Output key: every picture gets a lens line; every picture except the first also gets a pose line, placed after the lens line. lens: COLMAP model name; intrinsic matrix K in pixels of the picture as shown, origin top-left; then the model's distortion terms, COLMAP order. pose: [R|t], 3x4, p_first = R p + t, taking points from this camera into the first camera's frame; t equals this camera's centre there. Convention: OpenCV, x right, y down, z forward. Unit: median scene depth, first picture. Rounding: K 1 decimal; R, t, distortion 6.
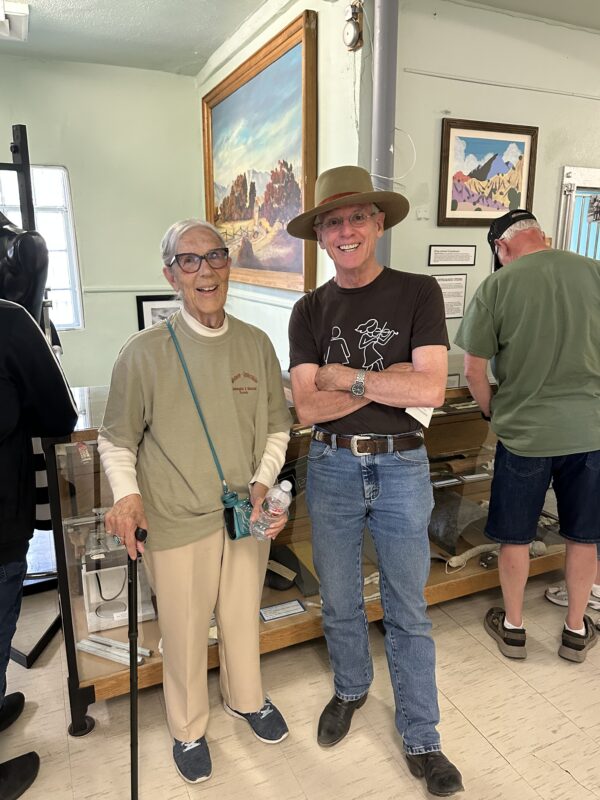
lens RADIAL K [[601.0, 0, 299.3], [0, 601.0, 400.9], [0, 0, 1]] dist [0.026798, -0.023632]
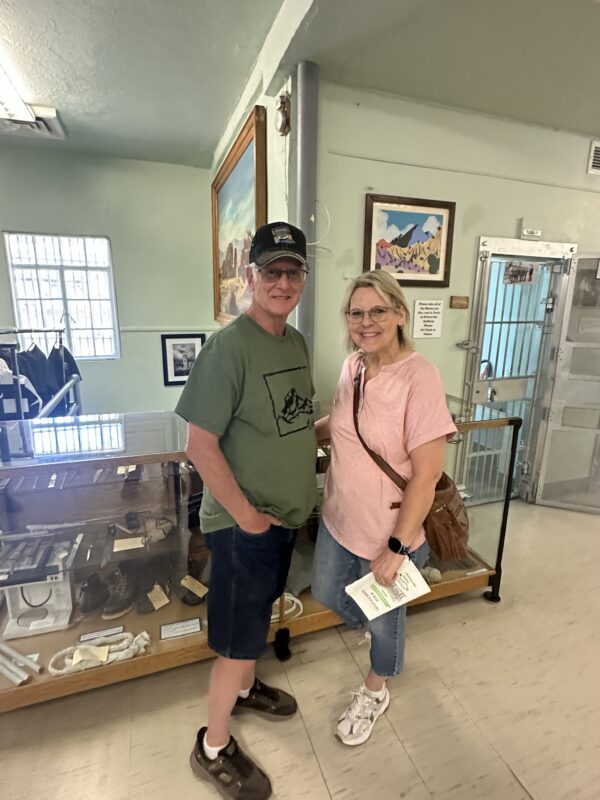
lens RADIAL K [[423.3, 0, 300.1], [0, 423.3, 396.8], [0, 0, 1]] dist [-0.001039, 0.001727]
pose [[0.996082, 0.035188, -0.081128, 0.178568], [-0.036679, 0.999183, -0.016962, -0.055023], [0.080465, 0.019871, 0.996559, 0.174526]]
